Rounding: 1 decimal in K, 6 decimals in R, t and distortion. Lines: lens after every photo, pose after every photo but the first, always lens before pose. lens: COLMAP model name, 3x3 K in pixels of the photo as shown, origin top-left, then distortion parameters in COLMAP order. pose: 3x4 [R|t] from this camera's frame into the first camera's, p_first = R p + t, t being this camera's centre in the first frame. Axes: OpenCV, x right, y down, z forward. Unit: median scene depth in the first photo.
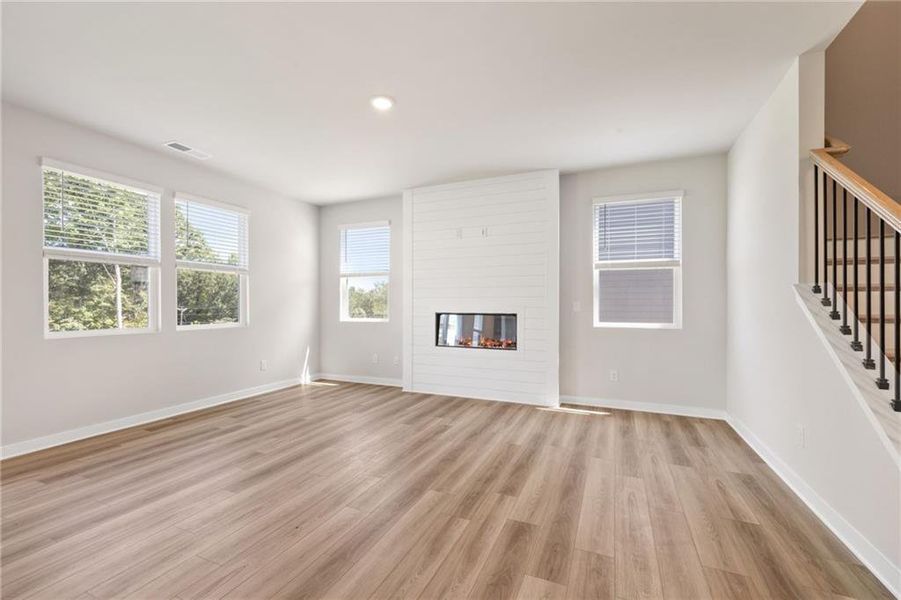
lens RADIAL K [[381.6, 0, 450.3], [0, 381.6, 302.7], [0, 0, 1]] dist [0.002453, 0.000232]
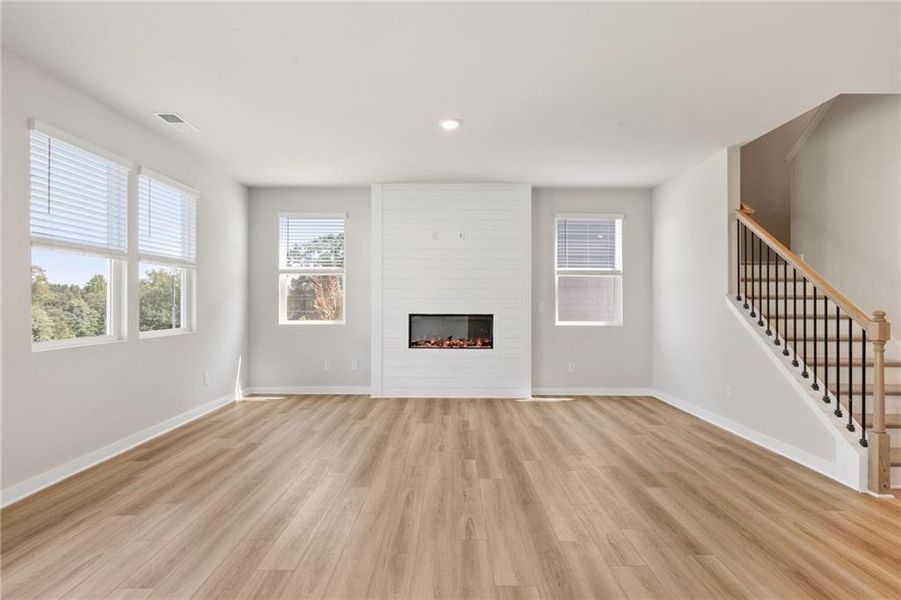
lens RADIAL K [[462.7, 0, 451.7], [0, 462.7, 296.6], [0, 0, 1]] dist [-0.000921, 0.000547]
pose [[0.916806, 0.007949, 0.399254, -0.510100], [-0.005338, 0.999956, -0.007652, -0.011952], [-0.399297, 0.004884, 0.916809, -0.158209]]
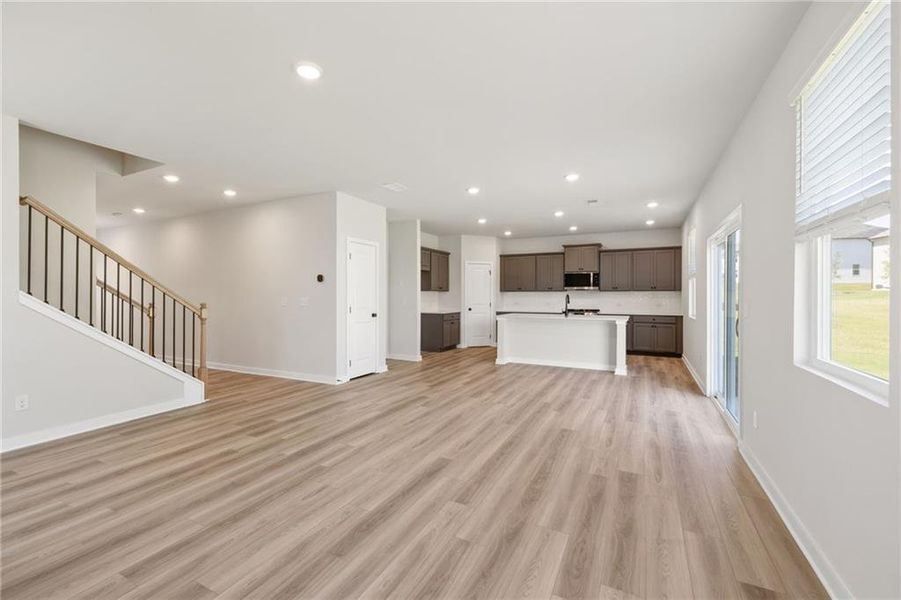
lens RADIAL K [[378.7, 0, 447.7], [0, 378.7, 296.9], [0, 0, 1]] dist [-0.001714, -0.000013]
pose [[-0.997616, -0.000026, 0.069015, -0.396057], [0.000225, 0.999993, 0.003624, -0.019268], [-0.069015, 0.003631, -0.997609, 1.313452]]
